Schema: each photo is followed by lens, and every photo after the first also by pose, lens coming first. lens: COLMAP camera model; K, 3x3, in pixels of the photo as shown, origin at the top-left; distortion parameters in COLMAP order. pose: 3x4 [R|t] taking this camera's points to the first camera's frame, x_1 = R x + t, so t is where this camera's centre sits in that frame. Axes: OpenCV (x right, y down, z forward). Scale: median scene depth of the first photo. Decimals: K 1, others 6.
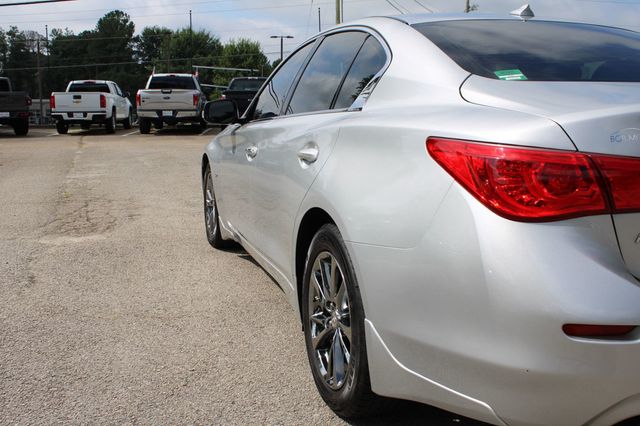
lens RADIAL K [[666.0, 0, 326.8], [0, 666.0, 220.0], [0, 0, 1]] dist [-0.085185, 0.000000]
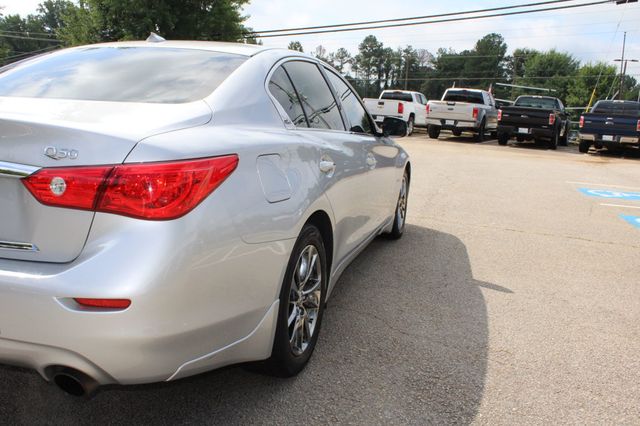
lens RADIAL K [[580.7, 0, 309.0], [0, 580.7, 210.2], [0, 0, 1]] dist [-0.099878, 0.000000]
pose [[0.818213, 0.148217, -0.555481, 0.140450], [-0.152919, 0.987498, 0.038244, -0.010491], [0.554205, 0.053652, 0.830650, 0.035559]]
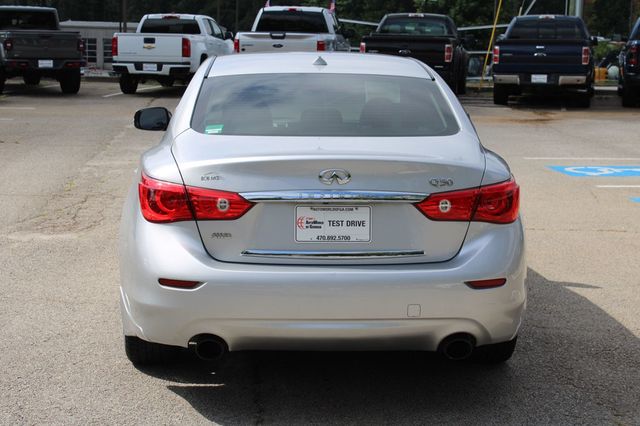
lens RADIAL K [[1187.0, 0, 321.3], [0, 1187.0, 213.0], [0, 0, 1]] dist [0.002417, 0.000000]
pose [[0.967217, 0.050617, -0.248857, 0.104680], [-0.056487, 0.998267, -0.016500, 0.000304], [0.247591, 0.030016, 0.968400, -0.137030]]
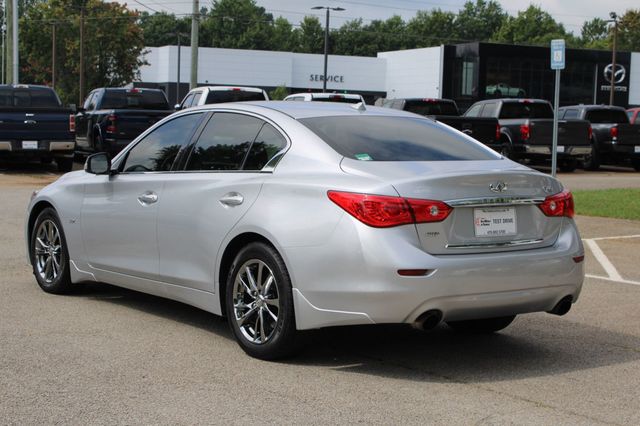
lens RADIAL K [[1187.0, 0, 318.4], [0, 1187.0, 212.1], [0, 0, 1]] dist [0.002417, 0.000000]
pose [[0.950167, -0.006403, 0.311676, -0.079886], [0.034896, 0.995690, -0.085928, 0.019923], [-0.309783, 0.092522, 0.946295, -0.191355]]
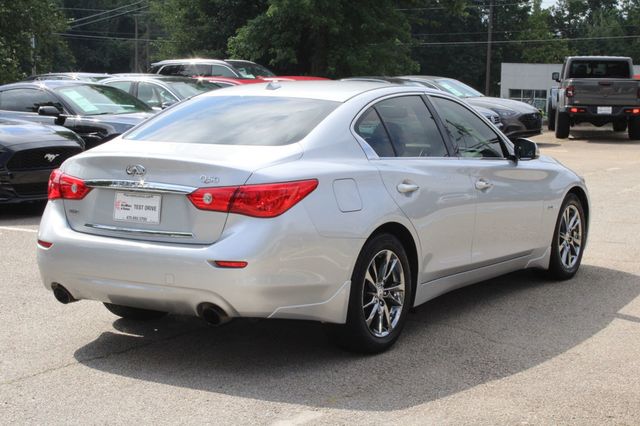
lens RADIAL K [[1187.0, 0, 320.6], [0, 1187.0, 212.0], [0, 0, 1]] dist [0.002417, 0.000000]
pose [[0.648713, 0.092836, -0.755350, 0.290216], [-0.141776, 0.989899, -0.000097, -0.006390], [0.747711, 0.107154, 0.655322, -0.076600]]
